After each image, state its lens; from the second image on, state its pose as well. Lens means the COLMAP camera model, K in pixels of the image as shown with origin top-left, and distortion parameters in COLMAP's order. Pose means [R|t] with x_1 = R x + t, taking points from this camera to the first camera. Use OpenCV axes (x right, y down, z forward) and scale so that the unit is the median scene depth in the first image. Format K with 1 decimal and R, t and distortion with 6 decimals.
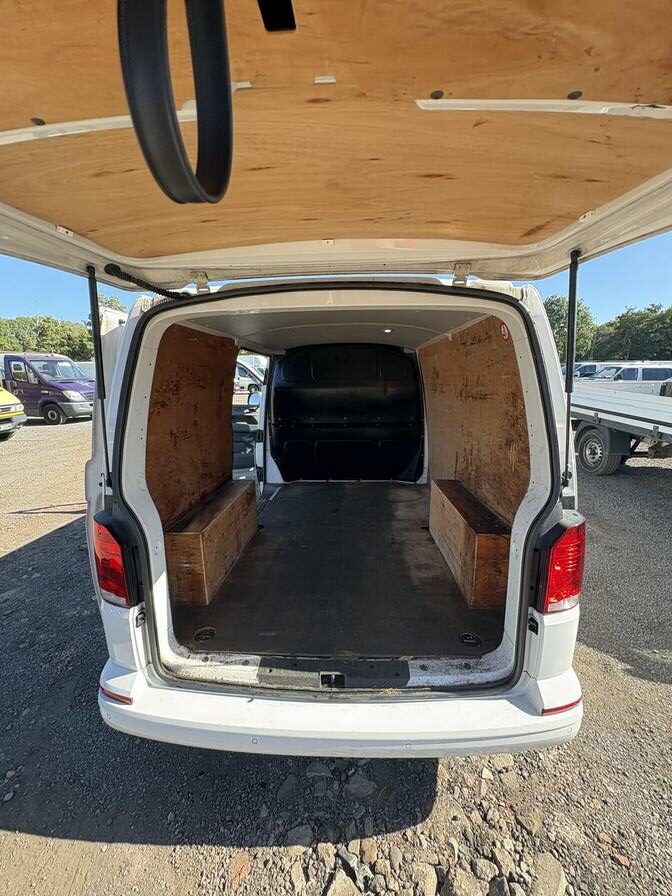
lens RADIAL K [[359.5, 0, 336.4], [0, 359.5, 449.3], [0, 0, 1]] dist [-0.000782, 0.000650]
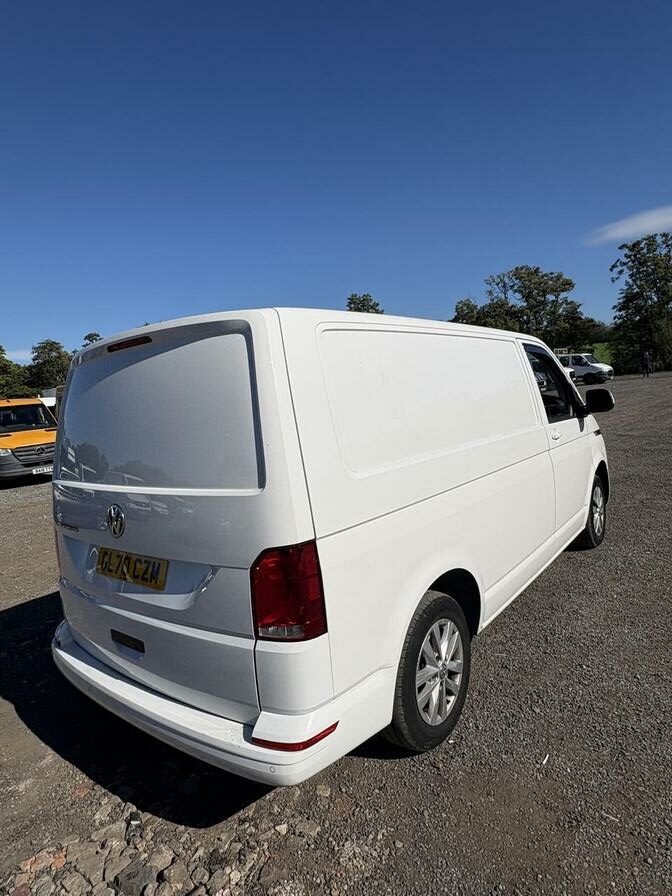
lens RADIAL K [[517.4, 0, 337.9], [0, 517.4, 443.1], [0, 0, 1]] dist [0.000420, -0.000206]
pose [[0.811062, -0.011171, -0.584854, 1.512709], [-0.030360, 0.997666, -0.061159, 0.003330], [0.584172, 0.067360, 0.808830, -0.053179]]
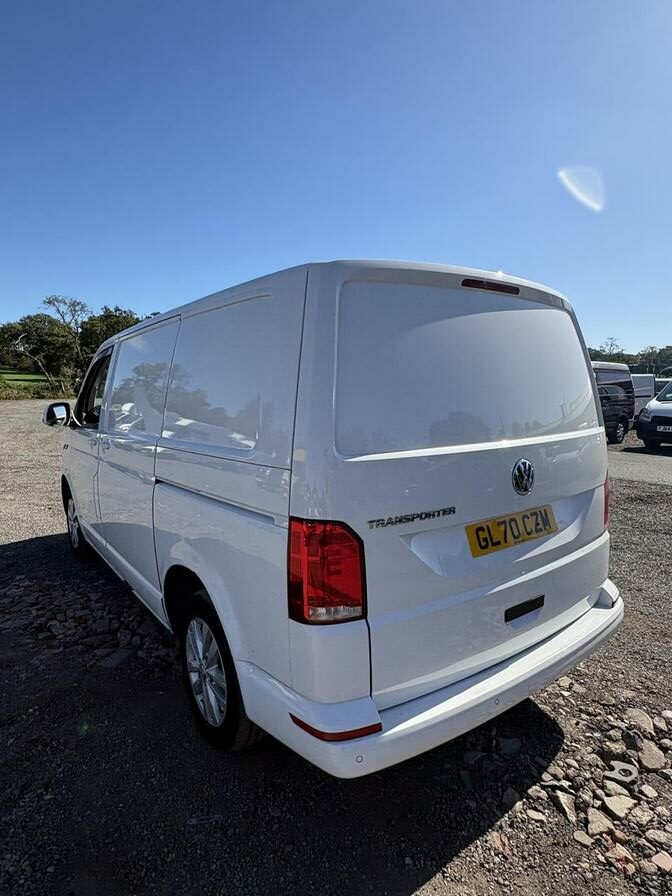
lens RADIAL K [[518.4, 0, 336.0], [0, 518.4, 448.0], [0, 0, 1]] dist [0.000367, -0.000491]
pose [[0.778605, -0.070659, 0.623523, -1.378995], [0.127674, 0.990694, -0.047161, 0.087582], [-0.614388, 0.116327, 0.780381, 0.028637]]
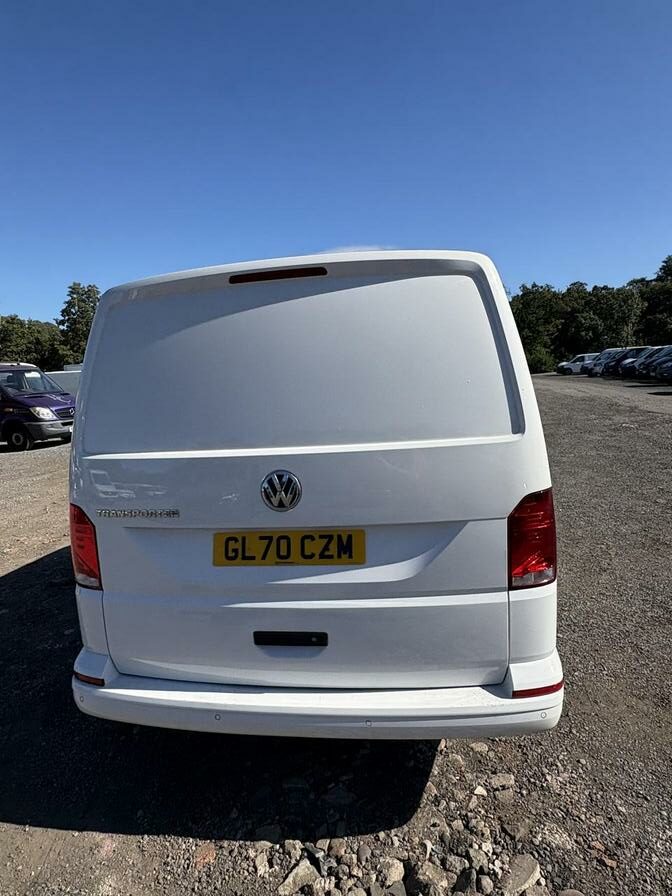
lens RADIAL K [[517.4, 0, 337.9], [0, 517.4, 443.1], [0, 0, 1]] dist [0.000420, -0.000206]
pose [[0.993494, -0.035408, -0.108243, 0.273729], [0.027614, 0.996973, -0.072680, 0.148626], [0.110489, 0.069218, 0.991464, -0.423325]]
